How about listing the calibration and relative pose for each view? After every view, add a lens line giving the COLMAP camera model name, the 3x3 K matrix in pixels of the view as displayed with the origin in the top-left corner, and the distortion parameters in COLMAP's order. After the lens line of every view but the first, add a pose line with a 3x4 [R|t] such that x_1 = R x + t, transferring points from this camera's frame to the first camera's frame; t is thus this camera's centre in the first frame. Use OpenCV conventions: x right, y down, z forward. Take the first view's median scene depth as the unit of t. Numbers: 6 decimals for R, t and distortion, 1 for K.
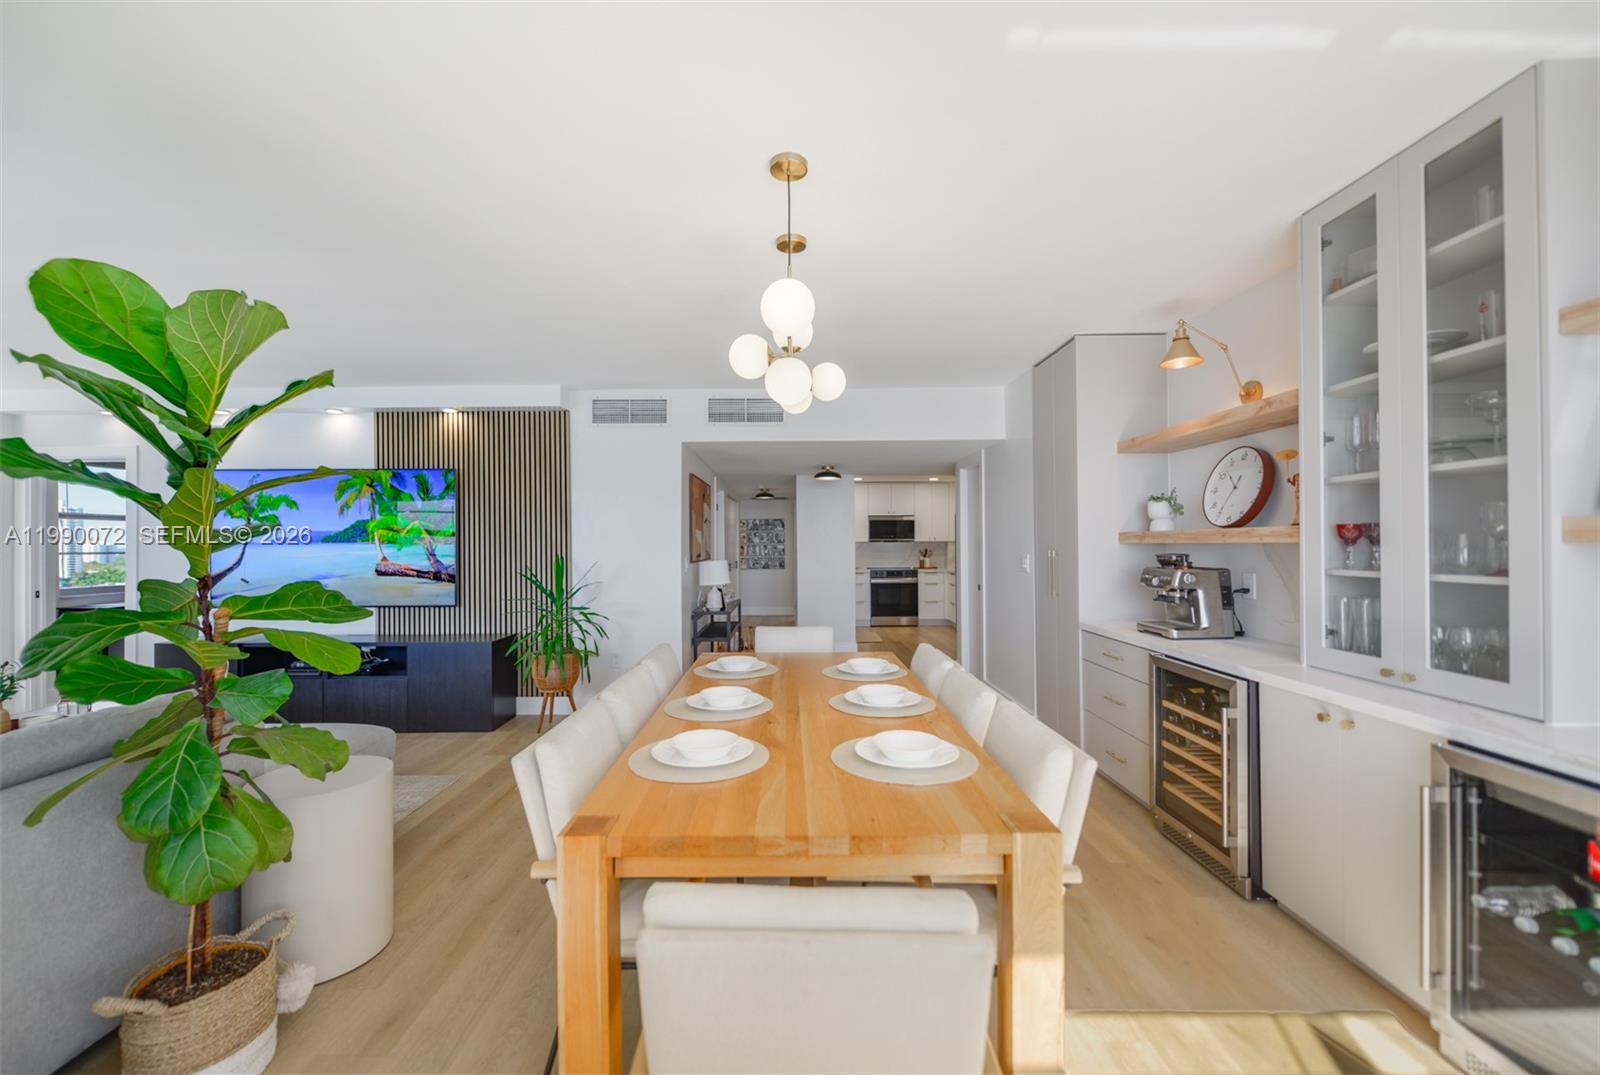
lens RADIAL K [[613.6, 0, 800.0], [0, 613.6, 537.5], [0, 0, 1]] dist [-0.000180, 0.000003]
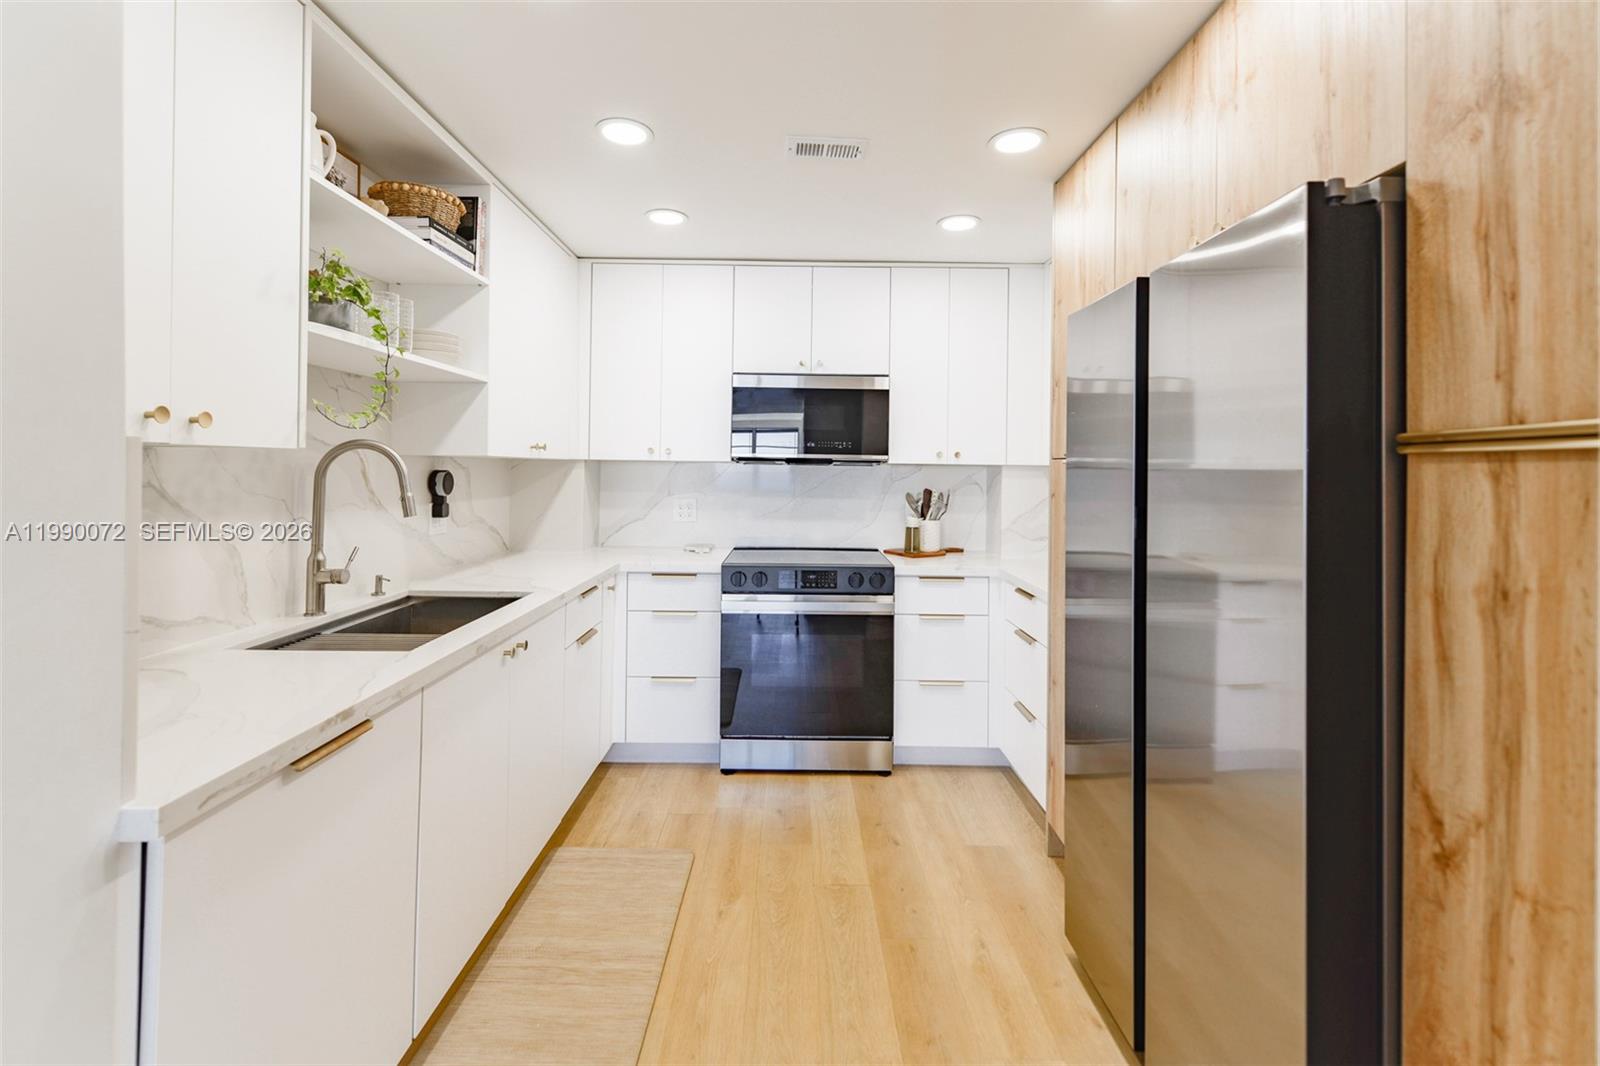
lens RADIAL K [[695.7, 0, 792.4], [0, 695.7, 462.3], [0, 0, 1]] dist [0.000124, -0.000949]
pose [[0.999823, 0.015286, -0.011000, 0.148904], [-0.015303, 0.999882, -0.001444, 0.007163], [0.010977, 0.001612, 0.999938, 0.686953]]
